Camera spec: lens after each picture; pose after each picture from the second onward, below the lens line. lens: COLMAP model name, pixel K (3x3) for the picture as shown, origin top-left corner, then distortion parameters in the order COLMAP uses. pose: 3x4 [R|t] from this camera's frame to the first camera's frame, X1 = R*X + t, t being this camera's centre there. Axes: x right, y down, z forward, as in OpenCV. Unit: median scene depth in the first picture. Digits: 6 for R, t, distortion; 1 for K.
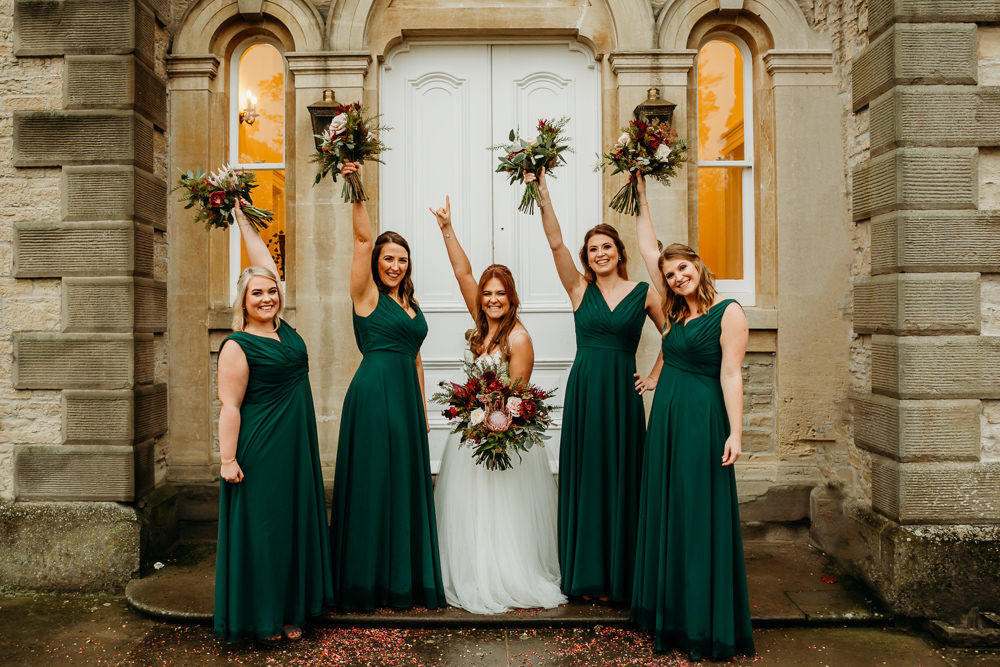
lens RADIAL K [[1032.5, 0, 500.0], [0, 1032.5, 333.5], [0, 0, 1]] dist [0.010238, -0.003875]
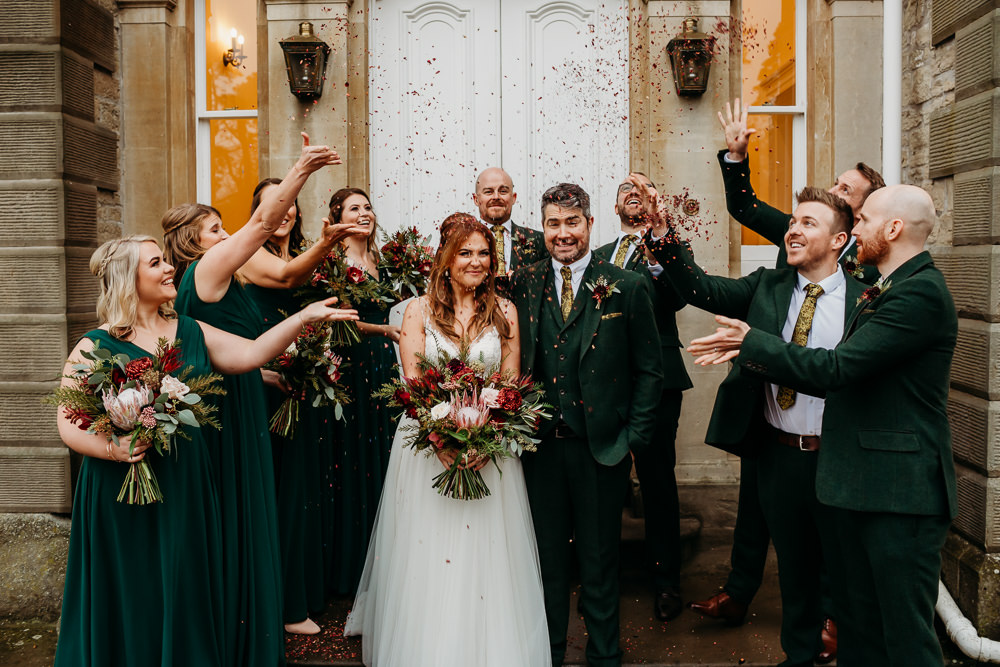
lens RADIAL K [[974.8, 0, 530.4], [0, 974.8, 334.7], [0, 0, 1]] dist [-0.014805, 0.014774]
pose [[0.999933, 0.000911, -0.011519, 0.030264], [-0.000234, 0.998278, 0.058668, -0.029338], [0.011552, -0.058661, 0.998211, 0.208835]]
